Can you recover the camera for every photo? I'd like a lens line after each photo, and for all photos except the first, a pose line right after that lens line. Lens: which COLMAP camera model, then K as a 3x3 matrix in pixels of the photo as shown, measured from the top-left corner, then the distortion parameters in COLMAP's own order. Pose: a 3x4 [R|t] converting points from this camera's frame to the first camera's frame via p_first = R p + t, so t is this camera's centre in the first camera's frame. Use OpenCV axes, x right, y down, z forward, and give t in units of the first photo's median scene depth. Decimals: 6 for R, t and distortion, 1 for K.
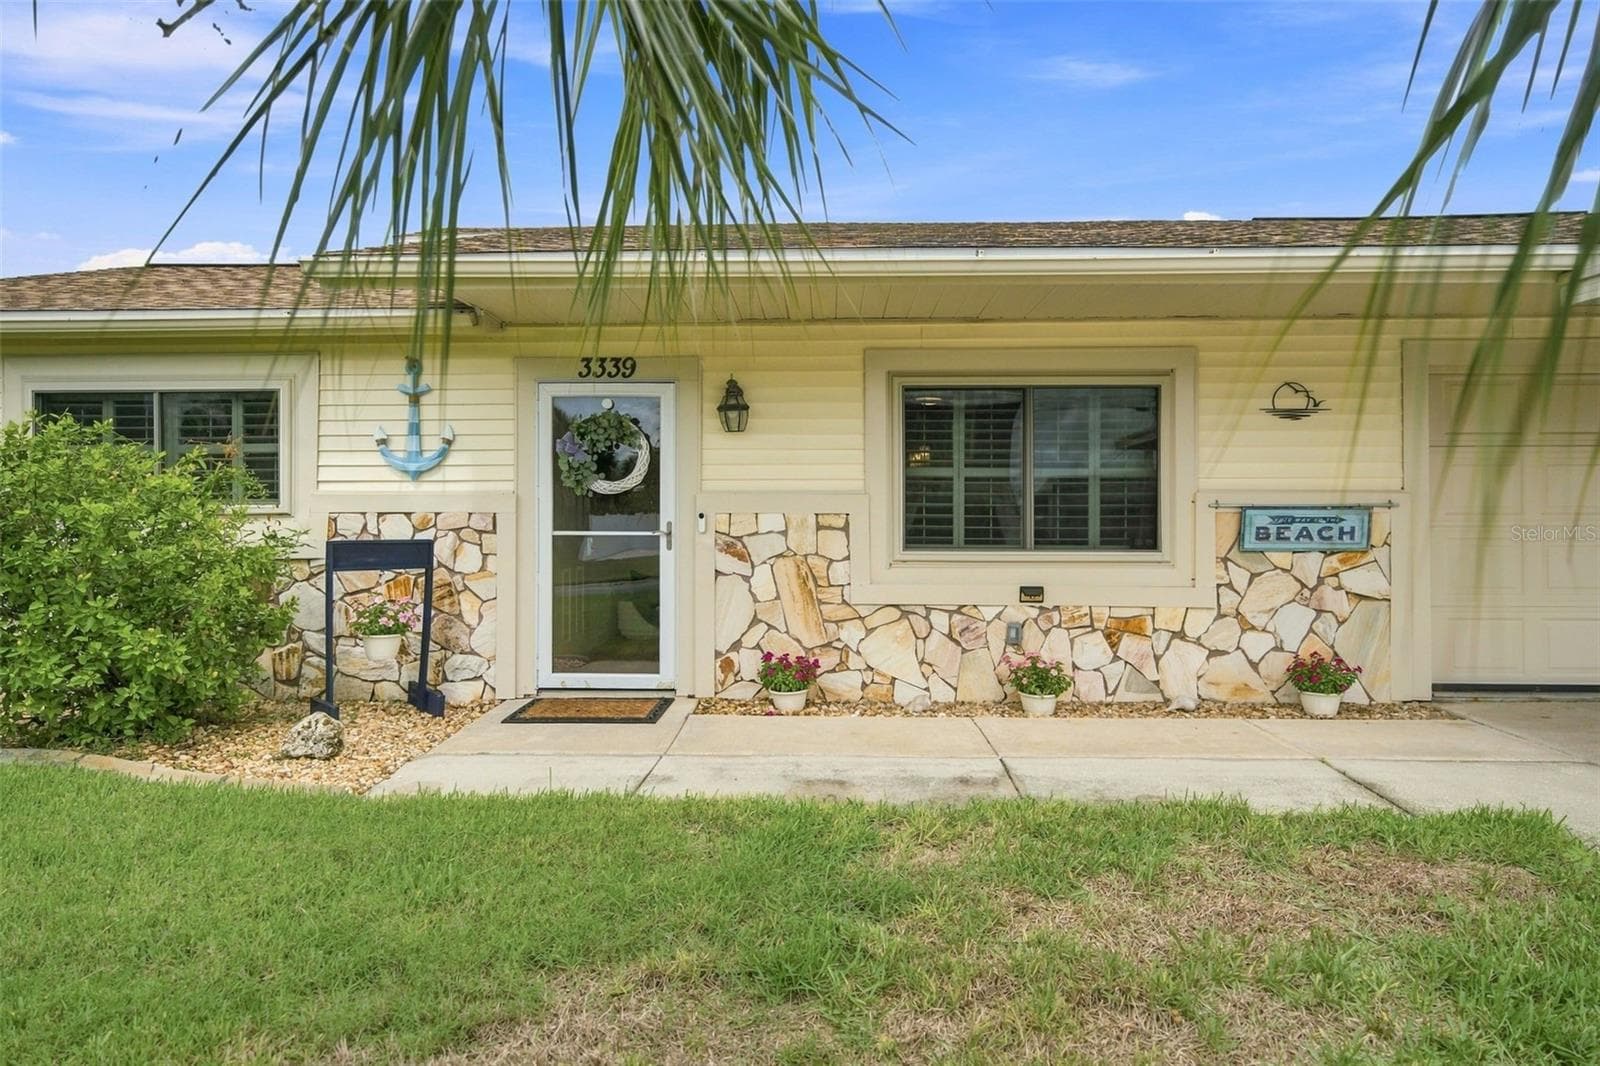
lens RADIAL K [[948.2, 0, 797.7], [0, 948.2, 509.2], [0, 0, 1]] dist [0.016220, -0.001915]
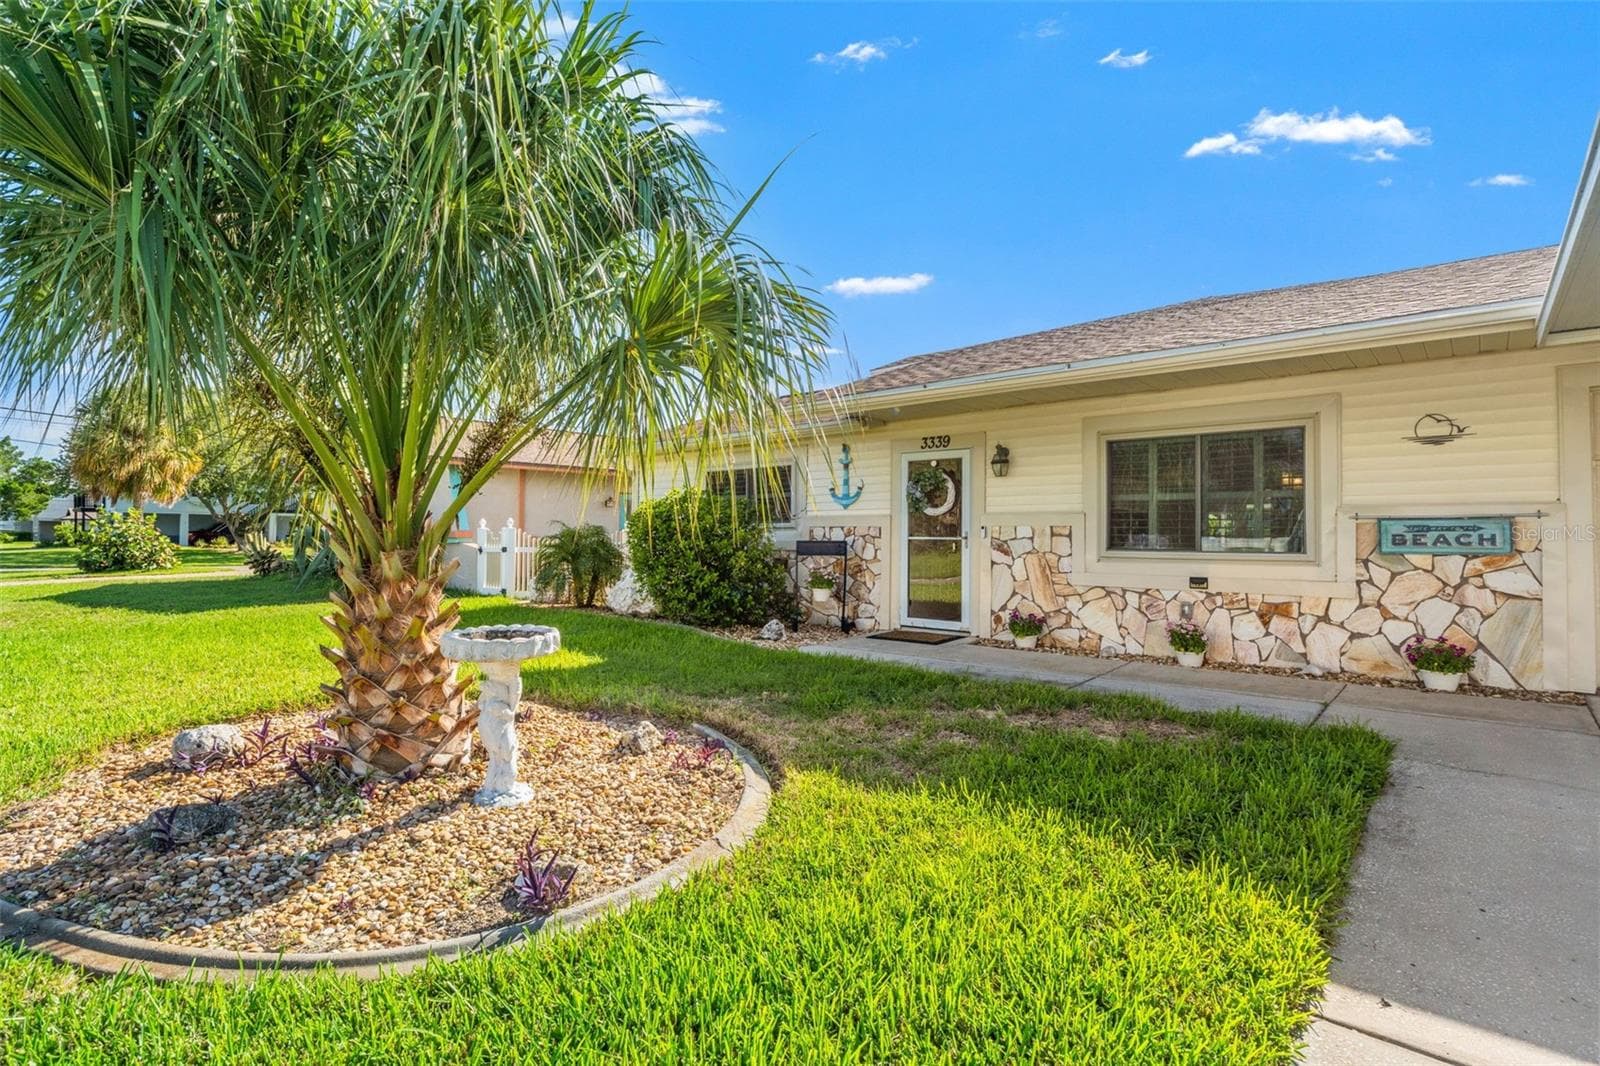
lens RADIAL K [[799.6, 0, 805.2], [0, 799.6, 526.6], [0, 0, 1]] dist [0.000784, 0.000071]
pose [[0.774435, -0.005882, -0.632626, 0.541531], [-0.003349, 0.999905, -0.013396, 0.024504], [0.632645, 0.012493, 0.774341, -0.275772]]
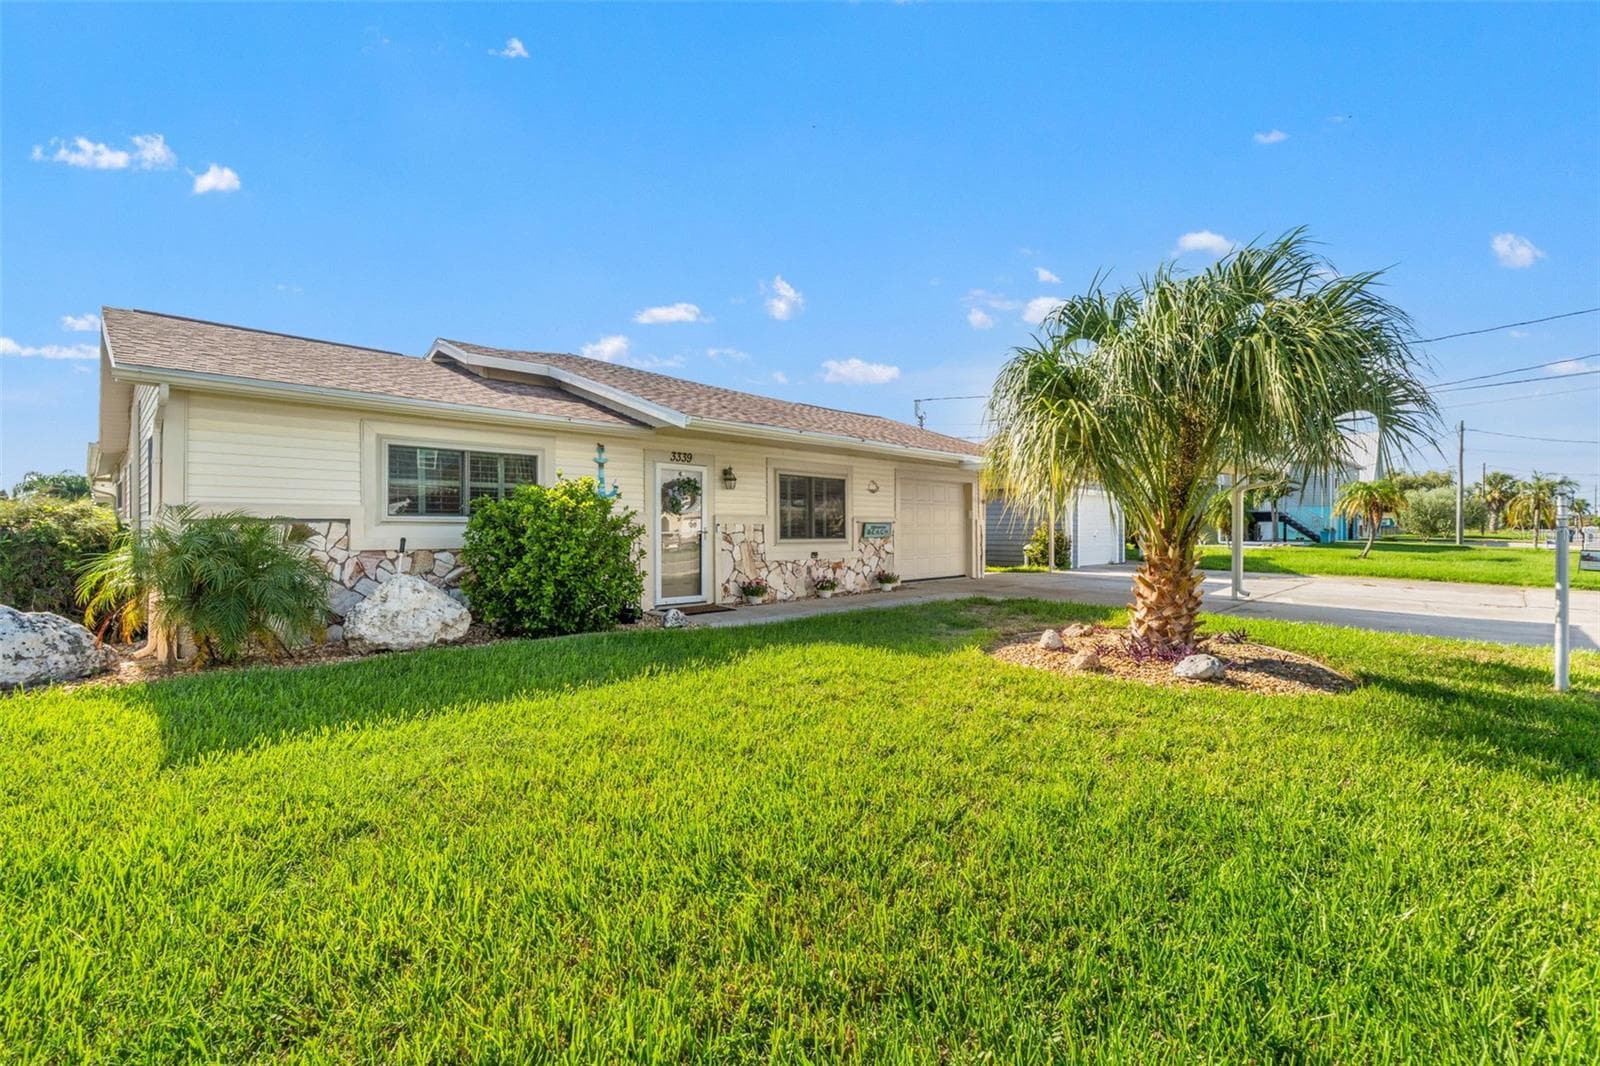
lens RADIAL K [[705.2, 0, 800.0], [0, 705.2, 533.0], [0, 0, 1]] dist [0.000074, -0.000018]
pose [[0.679682, -0.003743, 0.733497, -1.224677], [0.001386, 0.999992, 0.003818, 0.020431], [-0.733506, -0.001579, 0.679681, -0.309679]]
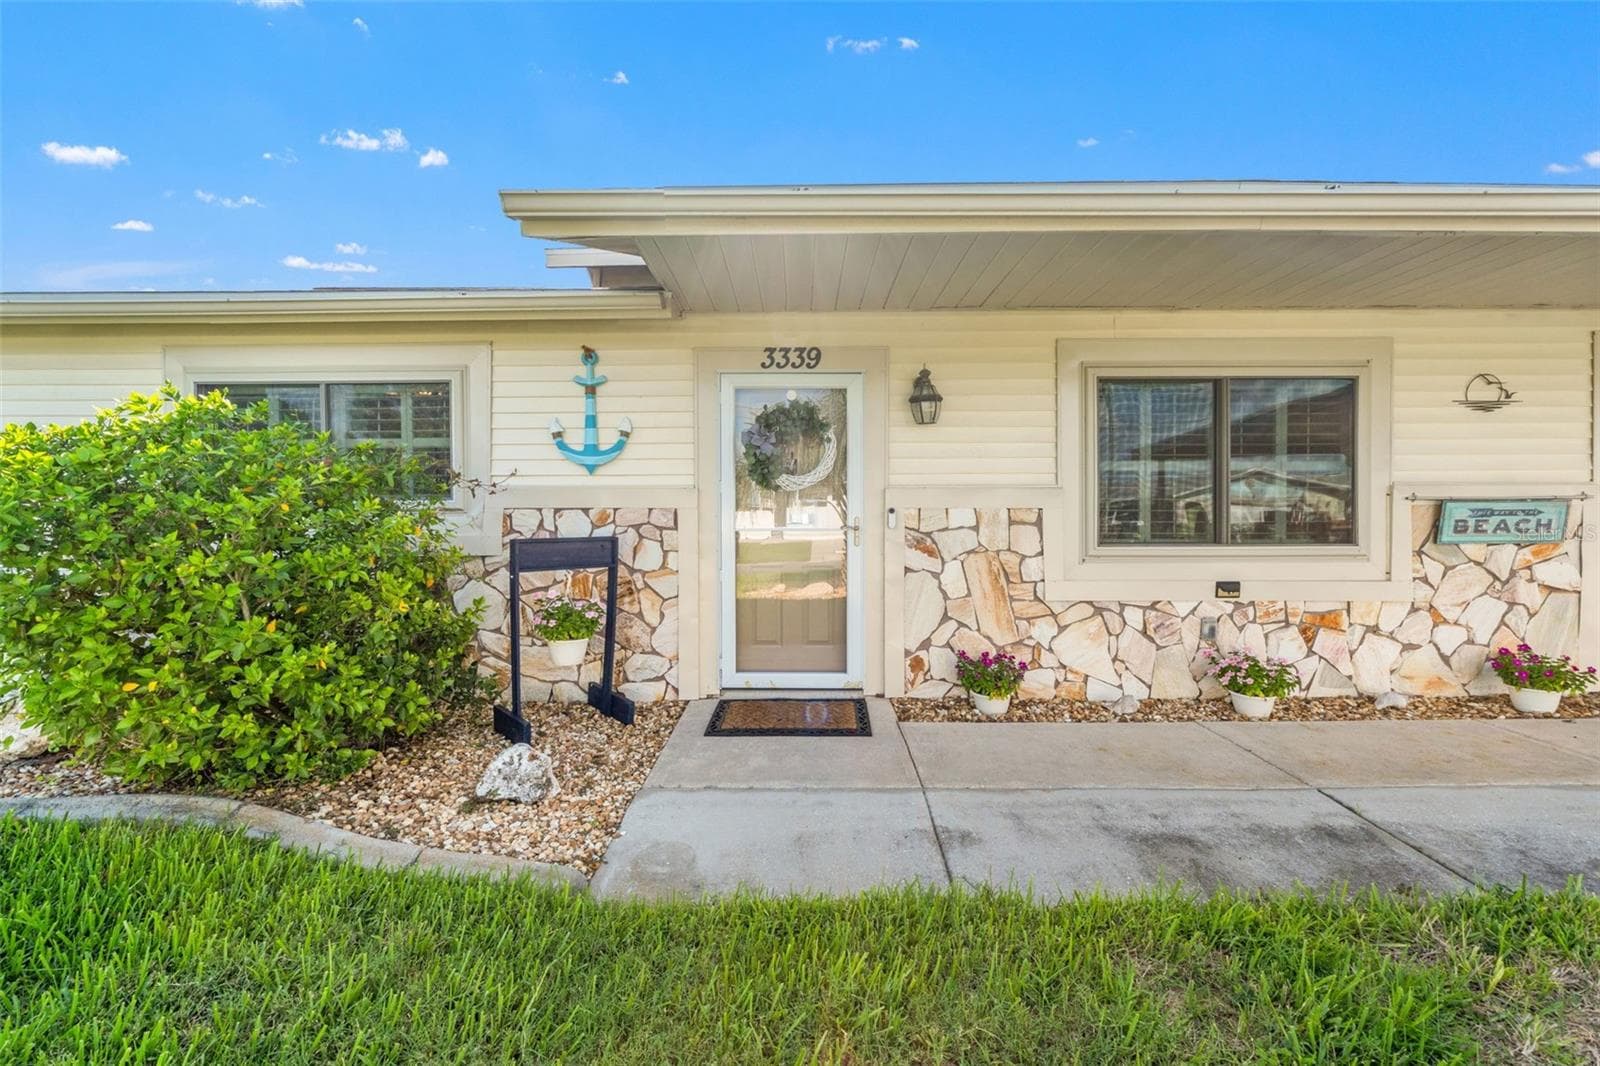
lens RADIAL K [[674.9, 0, 801.6], [0, 674.9, 519.3], [0, 0, 1]] dist [-0.007496, -0.000088]
pose [[0.999811, -0.004205, 0.018993, -0.206614], [0.003887, 0.999852, 0.016747, 0.003799], [-0.019060, -0.016670, 0.999679, 0.314115]]
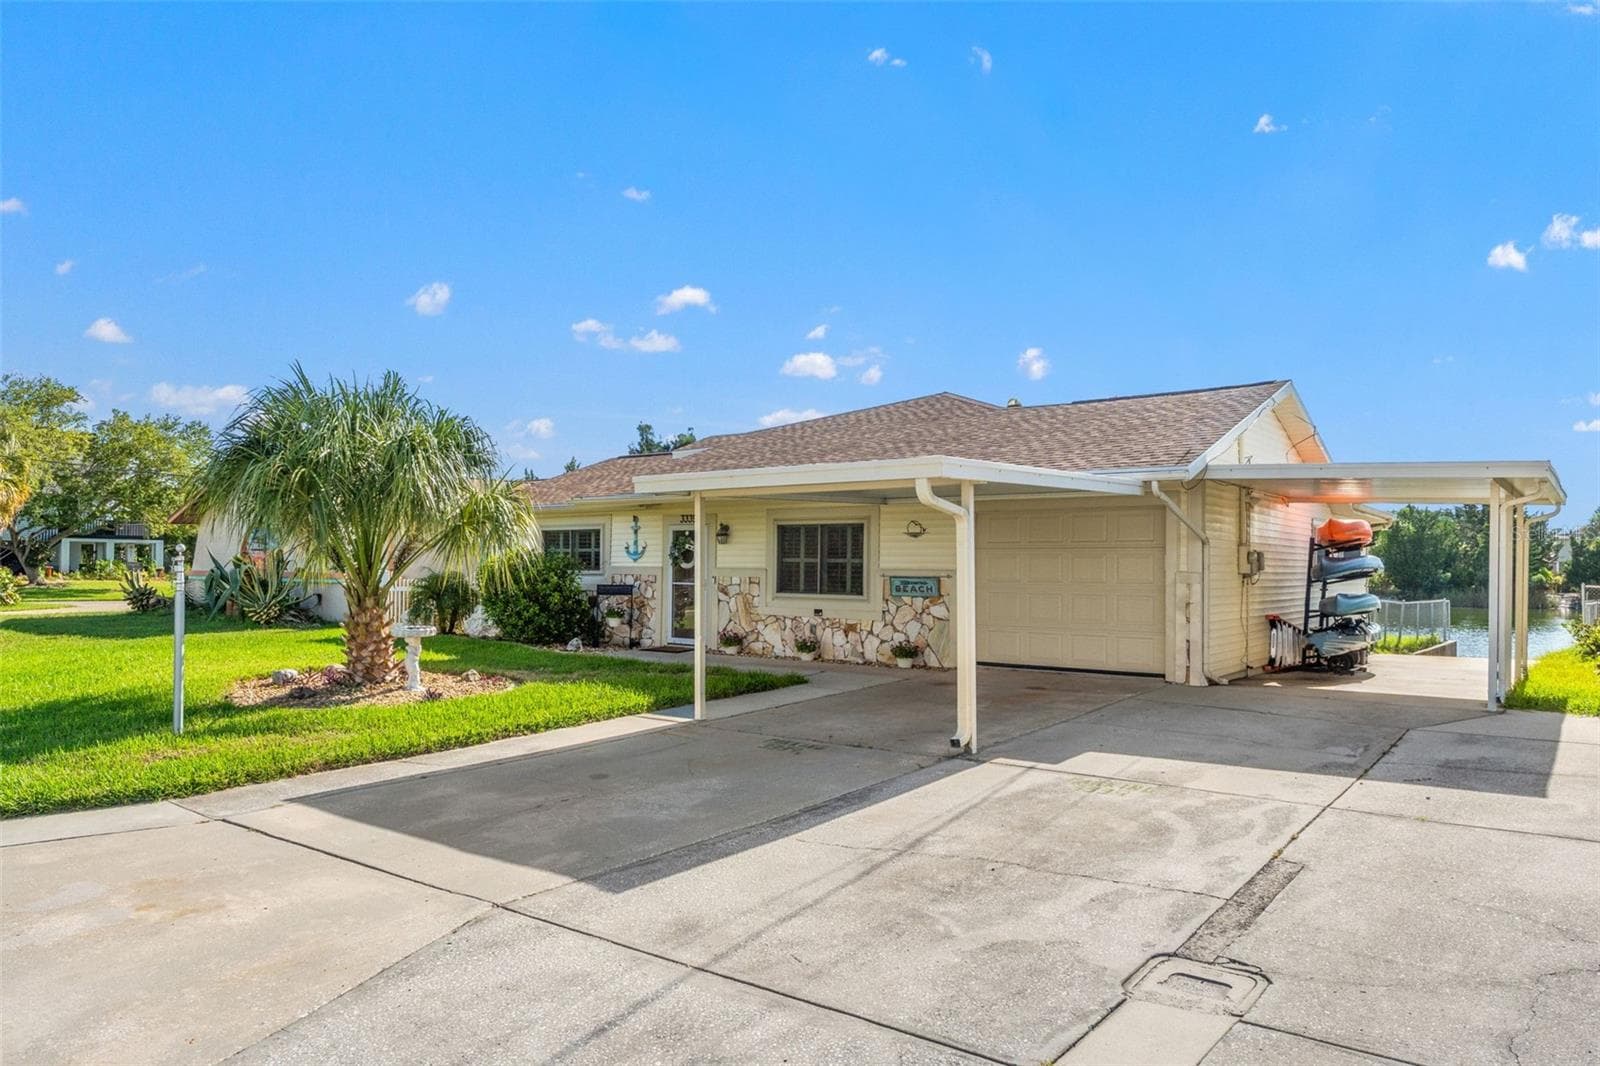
lens RADIAL K [[1090.1, 0, 803.0], [0, 1090.1, 563.3], [0, 0, 1]] dist [0.048176, 0.000045]
pose [[0.801633, 0.005471, -0.597791, 1.822791], [-0.006097, 0.999981, 0.000975, -0.034724], [0.597785, 0.002863, 0.801651, -1.179800]]
